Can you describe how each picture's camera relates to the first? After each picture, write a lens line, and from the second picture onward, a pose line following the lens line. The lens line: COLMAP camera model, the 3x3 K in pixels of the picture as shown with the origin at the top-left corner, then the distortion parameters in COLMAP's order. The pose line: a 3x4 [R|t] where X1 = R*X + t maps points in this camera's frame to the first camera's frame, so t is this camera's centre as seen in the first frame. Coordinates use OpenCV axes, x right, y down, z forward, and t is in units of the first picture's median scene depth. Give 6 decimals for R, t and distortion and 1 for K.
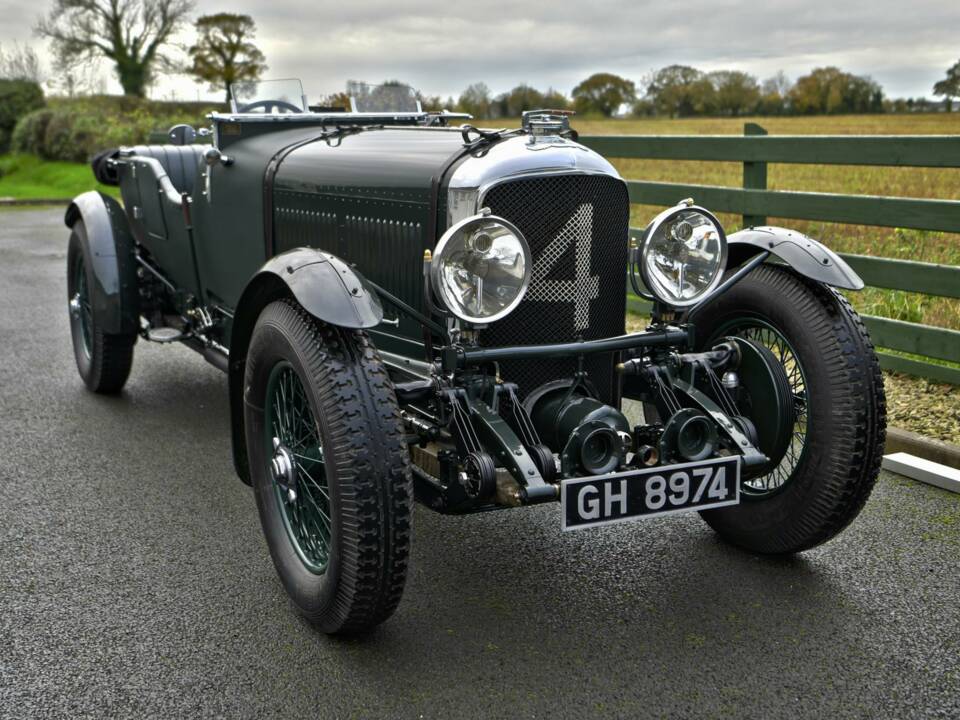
lens RADIAL K [[1266.8, 0, 419.1], [0, 1266.8, 383.1], [0, 0, 1]] dist [0.030159, 0.000000]
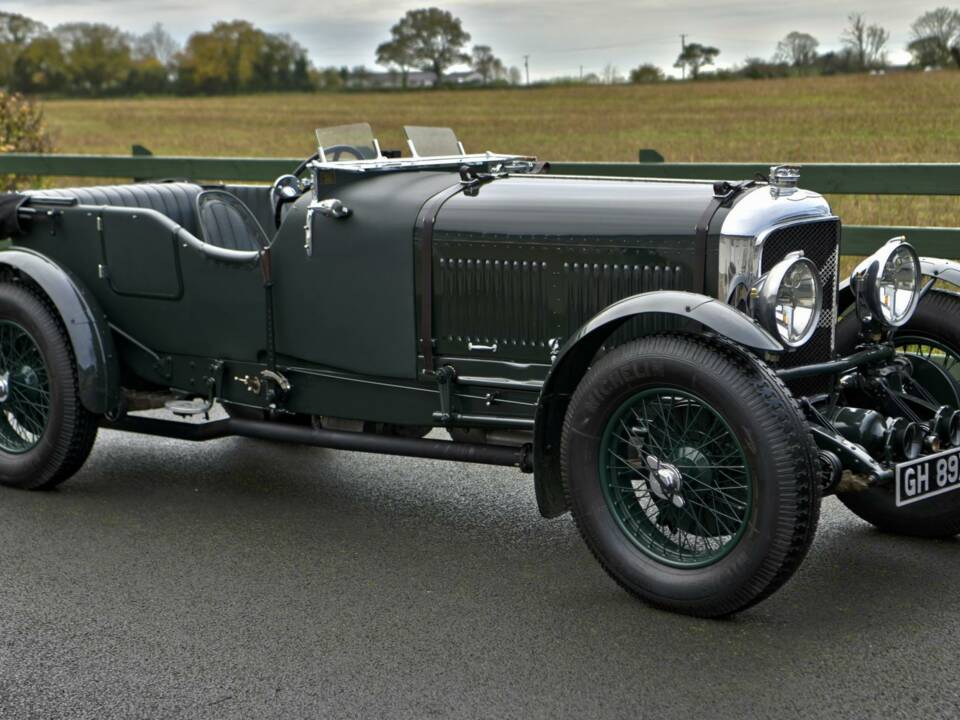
lens RADIAL K [[2035.4, 0, 465.9], [0, 2035.4, 421.6], [0, 0, 1]] dist [0.165126, 0.000000]
pose [[0.909449, -0.071097, 0.409692, -0.937828], [0.090303, 0.995529, -0.027697, 0.044351], [-0.405891, 0.062186, 0.911804, -0.575107]]
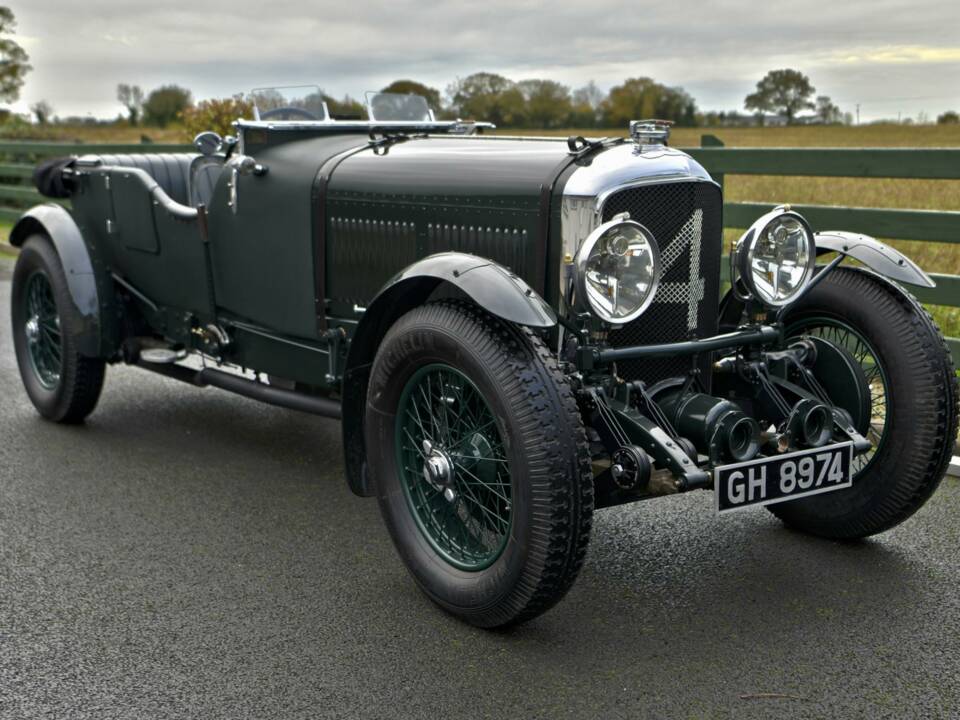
lens RADIAL K [[1408.6, 0, 476.0], [0, 1408.6, 414.8], [0, 0, 1]] dist [0.020203, 0.000000]
pose [[0.981164, -0.031709, 0.190556, -0.264000], [0.032791, 0.999459, -0.002529, 0.024794], [-0.190373, 0.008730, 0.981673, -0.107372]]
